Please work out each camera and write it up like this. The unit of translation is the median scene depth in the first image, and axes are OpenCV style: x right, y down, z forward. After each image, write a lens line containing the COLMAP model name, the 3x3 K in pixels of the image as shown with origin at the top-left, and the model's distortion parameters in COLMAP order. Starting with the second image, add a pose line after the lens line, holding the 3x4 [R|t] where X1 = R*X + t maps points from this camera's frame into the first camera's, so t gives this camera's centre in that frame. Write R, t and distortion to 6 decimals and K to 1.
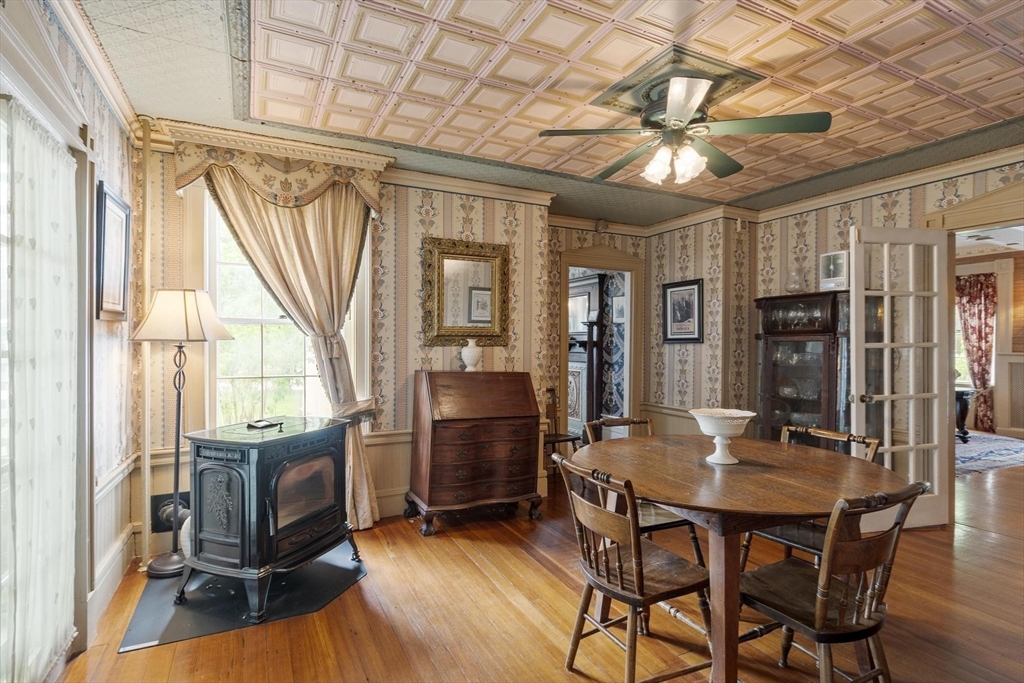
lens RADIAL K [[527.2, 0, 517.1], [0, 527.2, 341.1], [0, 0, 1]] dist [0.004827, -0.001722]
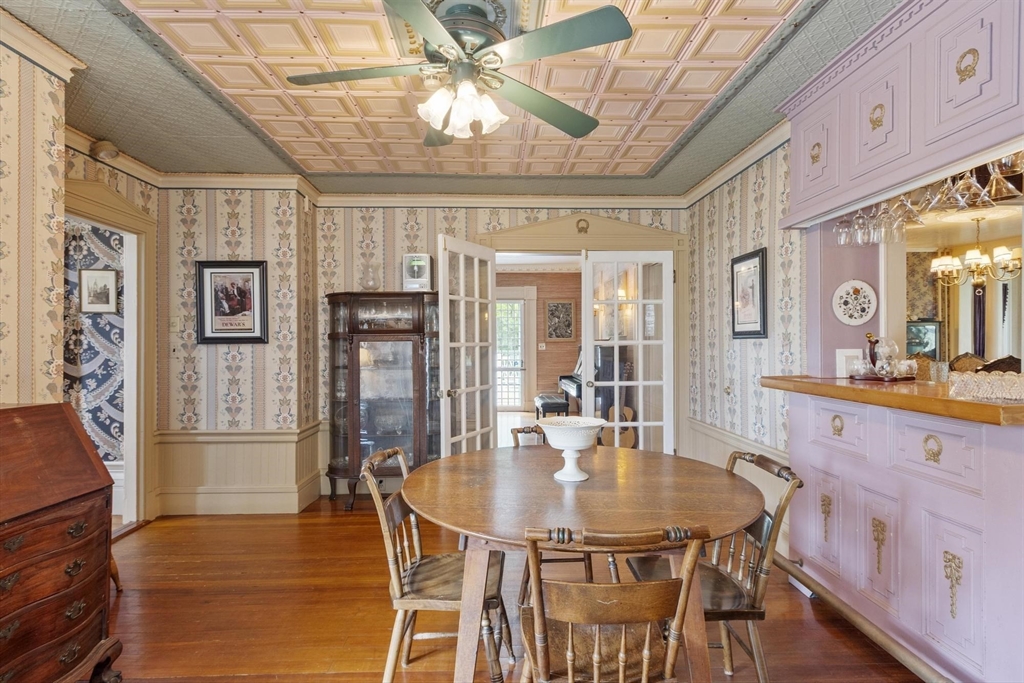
lens RADIAL K [[527.2, 0, 514.5], [0, 527.2, 345.2], [0, 0, 1]] dist [0.004827, -0.001722]
pose [[0.413225, -0.006510, 0.910606, -0.209939], [0.002296, 0.999979, 0.006106, 0.002486], [-0.910626, -0.000433, 0.413231, 0.338865]]
